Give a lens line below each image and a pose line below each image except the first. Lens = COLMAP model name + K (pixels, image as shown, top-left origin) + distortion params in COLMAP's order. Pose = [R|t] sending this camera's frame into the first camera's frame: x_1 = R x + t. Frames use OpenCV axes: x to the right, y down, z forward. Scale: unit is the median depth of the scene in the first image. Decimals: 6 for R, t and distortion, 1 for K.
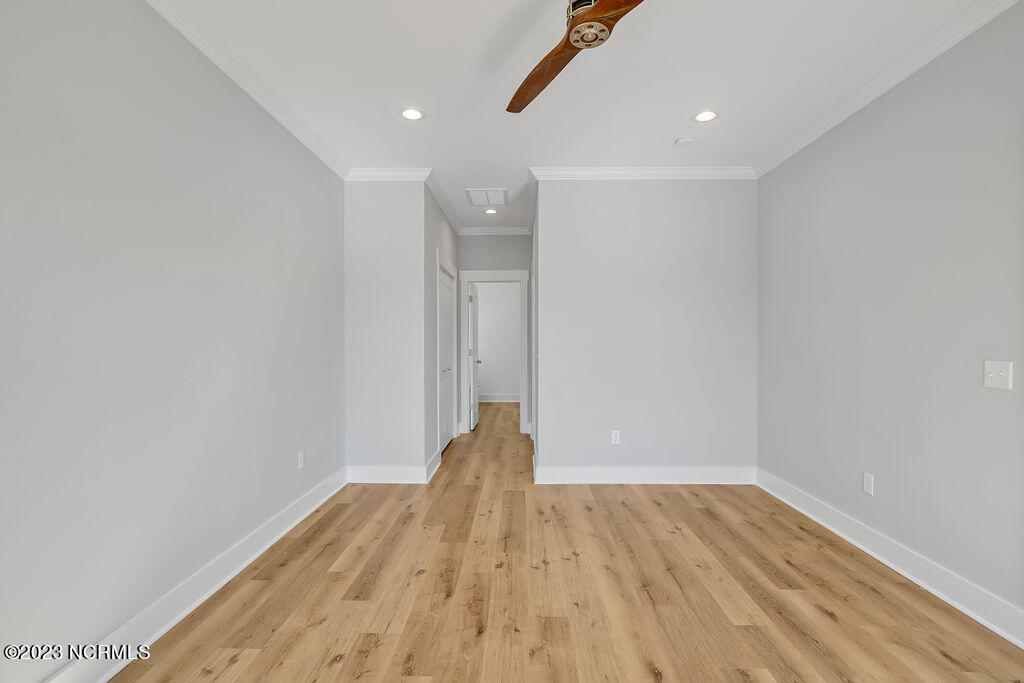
lens RADIAL K [[472.0, 0, 508.7], [0, 472.0, 342.4], [0, 0, 1]] dist [-0.010887, 0.001262]
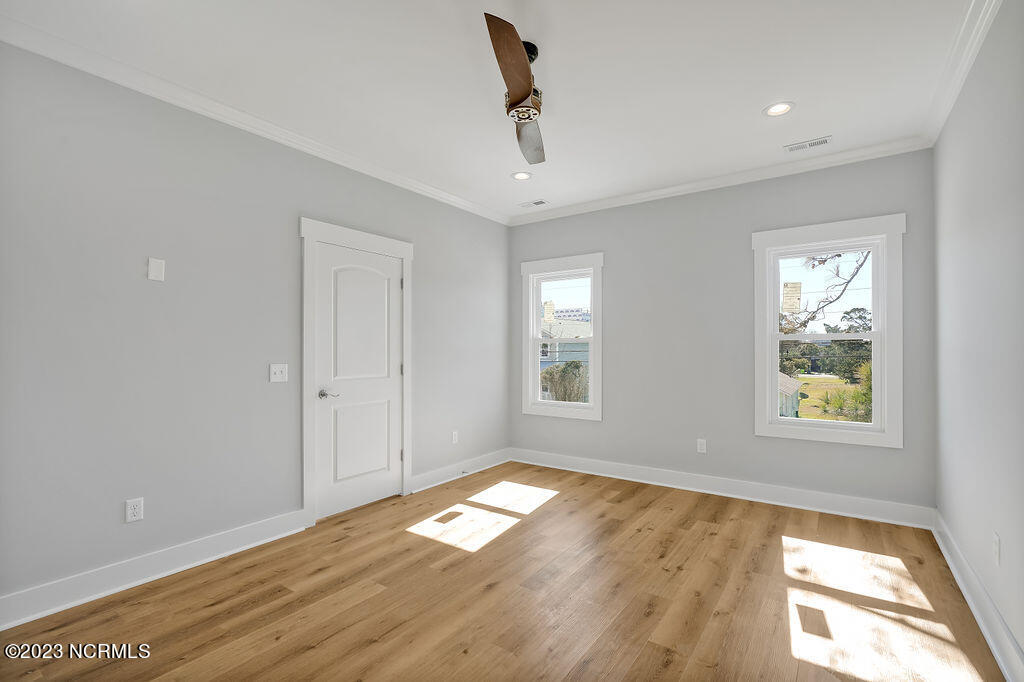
lens RADIAL K [[472.0, 0, 508.7], [0, 472.0, 341.9], [0, 0, 1]] dist [-0.010887, 0.001262]
pose [[-0.829332, 0.012035, 0.558627, -0.416698], [0.002907, 0.999847, -0.017224, -0.002563], [-0.558749, -0.012660, -0.829240, 1.687250]]
